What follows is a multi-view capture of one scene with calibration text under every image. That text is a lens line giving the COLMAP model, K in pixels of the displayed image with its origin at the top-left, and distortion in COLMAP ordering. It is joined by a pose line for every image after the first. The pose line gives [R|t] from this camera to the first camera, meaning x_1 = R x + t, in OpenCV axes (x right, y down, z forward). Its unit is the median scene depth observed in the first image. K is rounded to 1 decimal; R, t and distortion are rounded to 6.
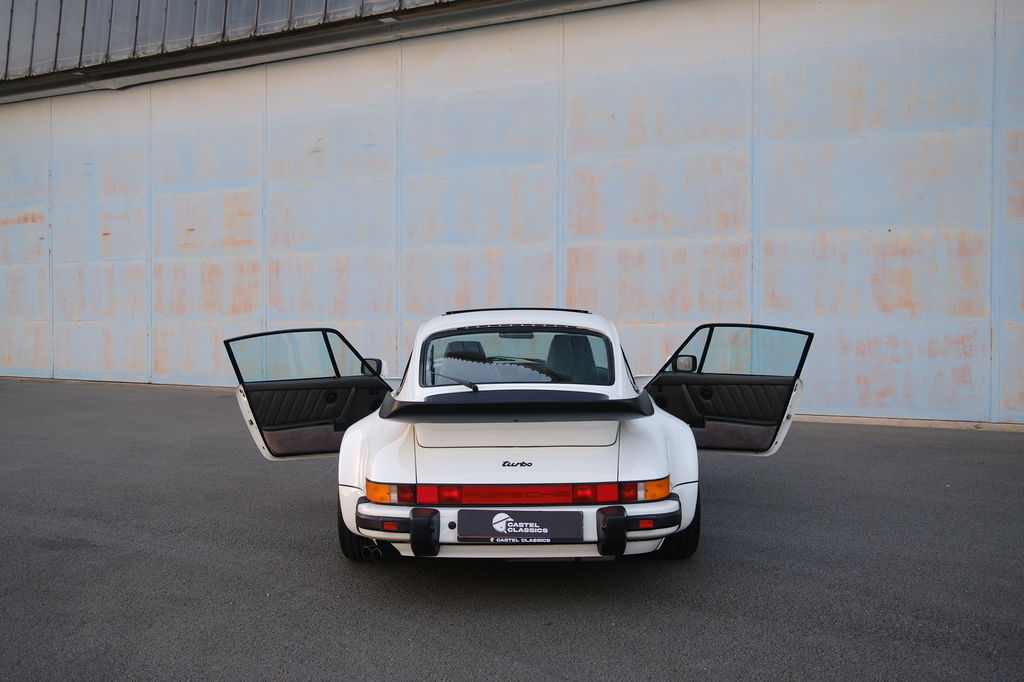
lens RADIAL K [[1019.5, 0, 515.0], [0, 1019.5, 341.7], [0, 0, 1]] dist [0.005508, 0.000000]
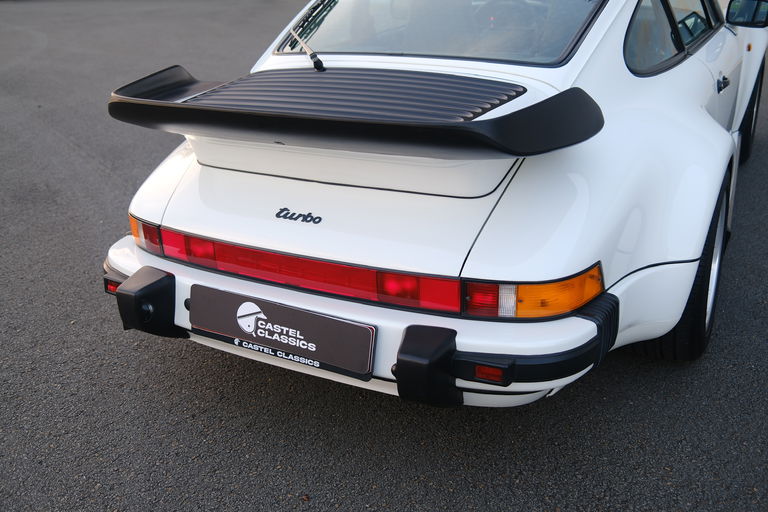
lens RADIAL K [[764.6, 0, 385.2], [0, 764.6, 254.6], [0, 0, 1]] dist [0.005508, 0.000000]
pose [[0.889560, 0.157130, -0.428945, 0.148405], [0.006560, 0.934492, 0.355925, -0.006380], [0.456772, -0.319430, 0.830255, 0.431713]]
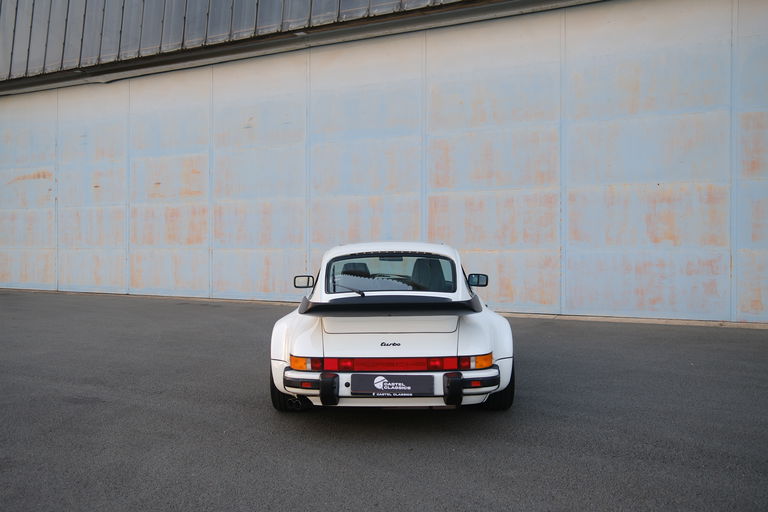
lens RADIAL K [[764.6, 0, 385.2], [0, 764.6, 254.8], [0, 0, 1]] dist [0.005508, 0.000000]
pose [[0.999954, -0.000014, -0.009570, 0.003312], [-0.000110, 0.999916, -0.012958, 0.001635], [0.009570, 0.012958, 0.999870, -0.084909]]
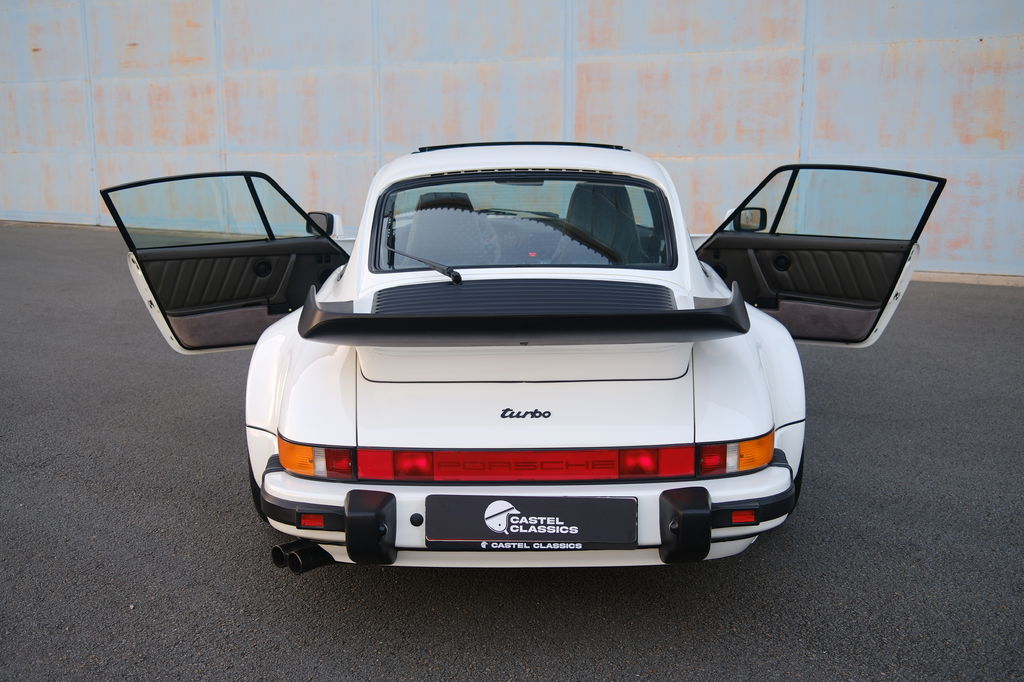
lens RADIAL K [[1019.5, 0, 513.0], [0, 1019.5, 343.6], [0, 0, 1]] dist [0.005508, 0.000000]
pose [[0.999999, -0.000806, 0.001331, -0.003944], [0.000573, 0.985993, 0.166787, -0.012689], [-0.001447, -0.166786, 0.985992, 0.272666]]
